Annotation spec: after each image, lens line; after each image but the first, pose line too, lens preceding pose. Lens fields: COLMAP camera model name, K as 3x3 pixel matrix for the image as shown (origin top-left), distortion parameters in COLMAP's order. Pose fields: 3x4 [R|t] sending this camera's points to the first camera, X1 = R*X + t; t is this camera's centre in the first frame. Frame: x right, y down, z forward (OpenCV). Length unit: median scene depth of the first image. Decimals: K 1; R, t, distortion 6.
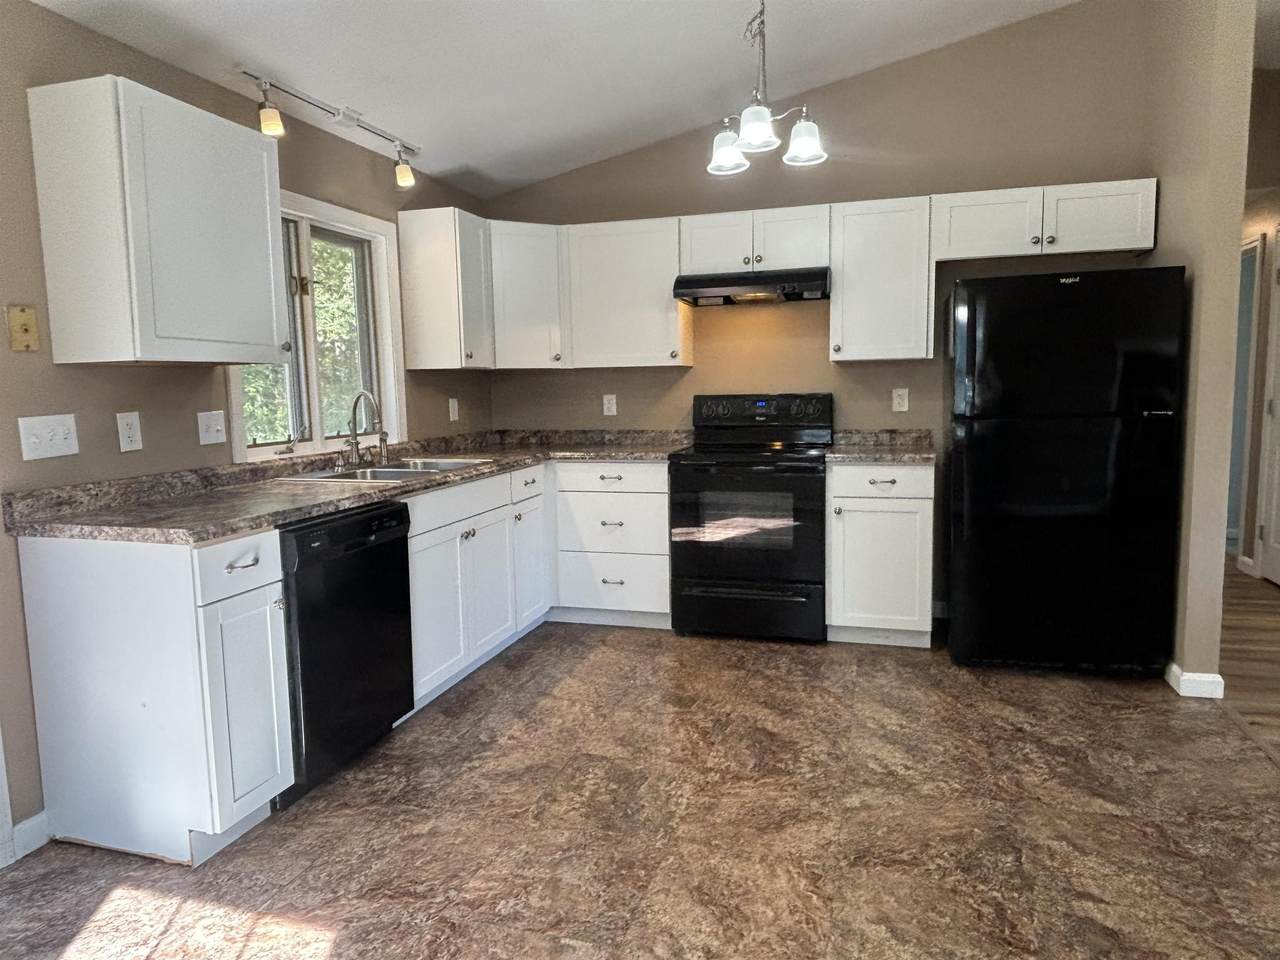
lens RADIAL K [[832.0, 0, 640.0], [0, 832.0, 480.0], [0, 0, 1]] dist [-0.000537, -0.000224]
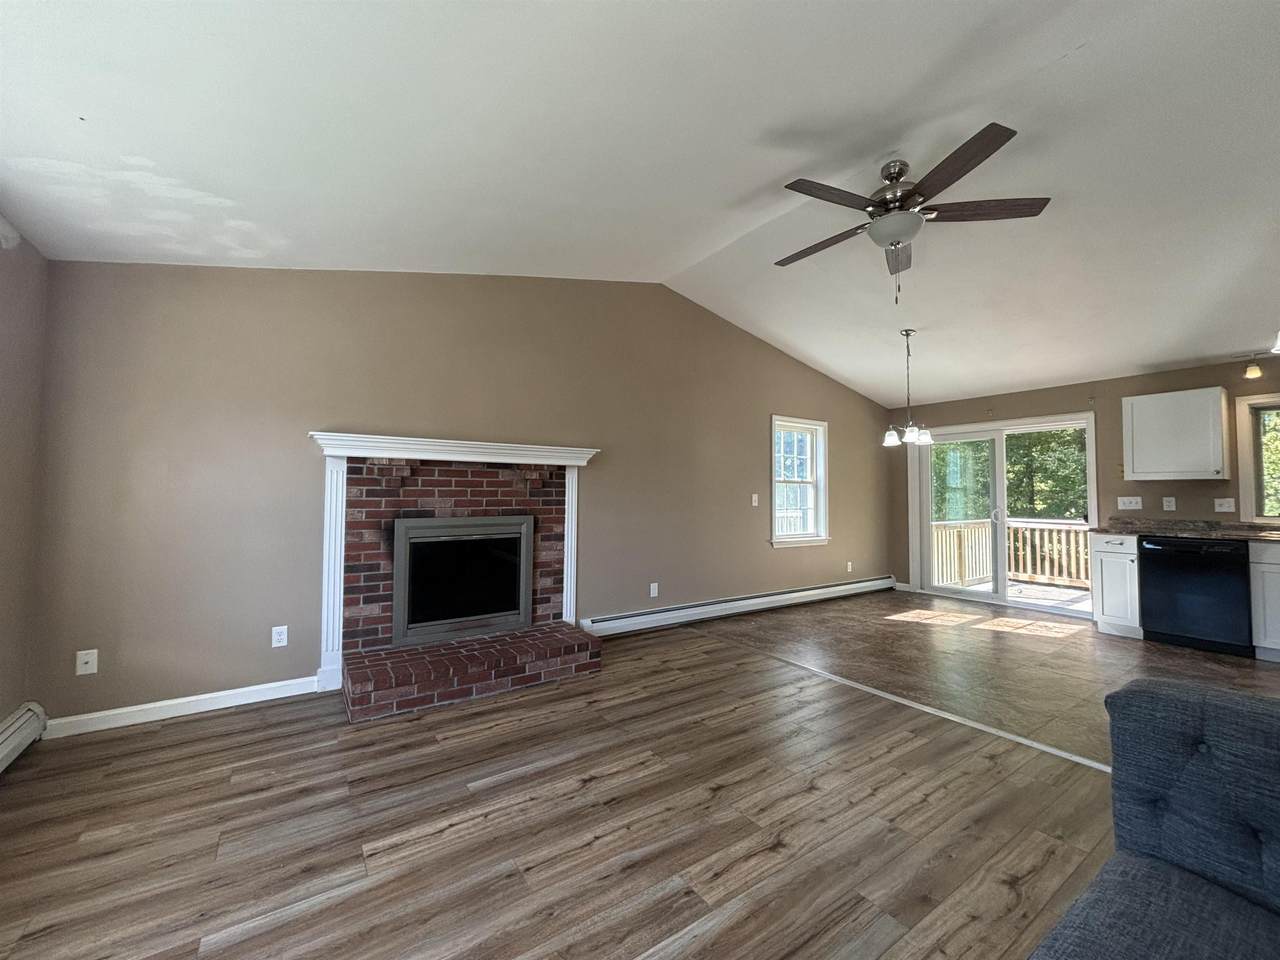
lens RADIAL K [[517.6, 0, 640.0], [0, 517.6, 480.0], [0, 0, 1]] dist [-0.000062, -0.000018]
pose [[-0.629210, -0.004757, -0.777221, 1.888214], [-0.081097, 0.994925, 0.059564, -0.096814], [0.772993, 0.100509, -0.626403, 0.687699]]
